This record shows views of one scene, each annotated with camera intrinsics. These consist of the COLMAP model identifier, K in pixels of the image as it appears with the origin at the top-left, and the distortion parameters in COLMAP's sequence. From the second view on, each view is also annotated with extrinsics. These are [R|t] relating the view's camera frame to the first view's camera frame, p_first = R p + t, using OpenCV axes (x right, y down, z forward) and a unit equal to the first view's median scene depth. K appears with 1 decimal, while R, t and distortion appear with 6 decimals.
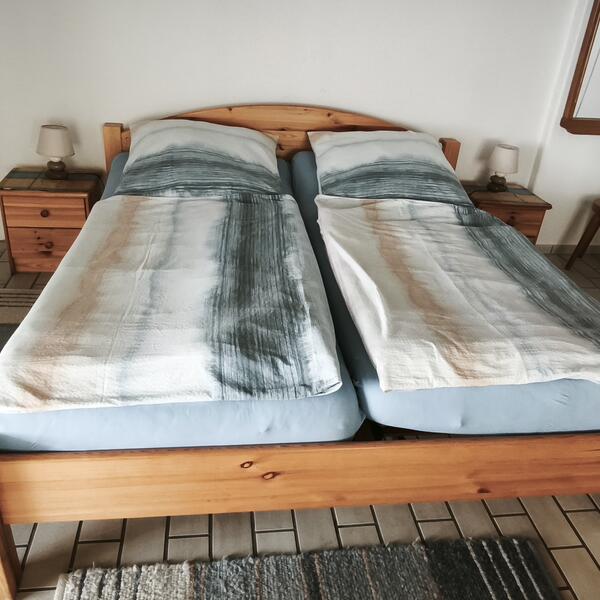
lens RADIAL K [[557.3, 0, 301.0], [0, 557.3, 290.6], [0, 0, 1]] dist [-0.009700, -0.004152]
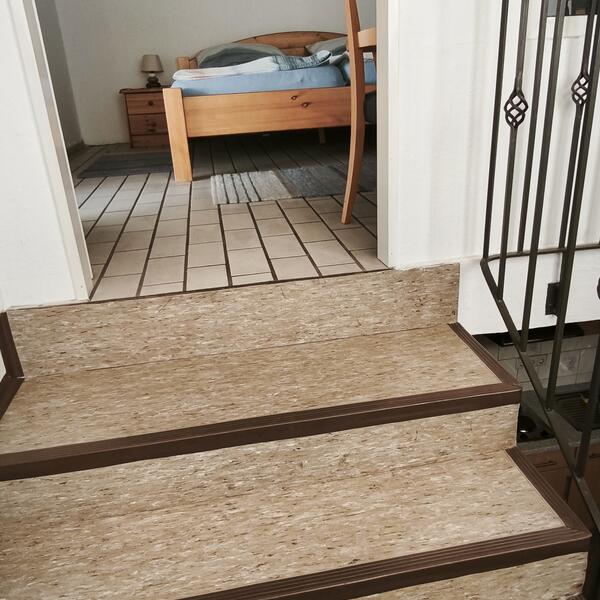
lens RADIAL K [[557.3, 0, 301.0], [0, 557.3, 290.6], [0, 0, 1]] dist [-0.009700, -0.004152]
pose [[0.990356, -0.136009, -0.026390, -0.079467], [0.130880, 0.980913, -0.143803, 0.928439], [0.045445, 0.138963, 0.989254, -0.683059]]
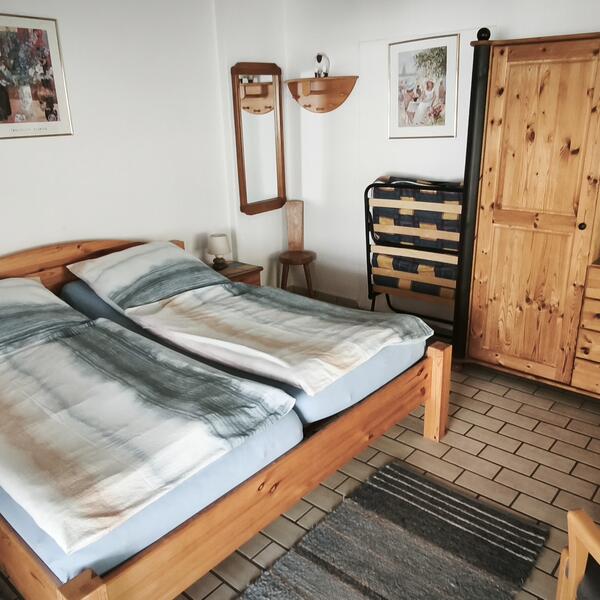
lens RADIAL K [[557.3, 0, 301.0], [0, 557.3, 290.6], [0, 0, 1]] dist [-0.009700, -0.004152]
pose [[0.741119, -0.298055, 0.601586, -0.494299], [0.393192, 0.918997, -0.029074, -0.036713], [-0.544190, 0.258086, 0.798279, -0.190718]]
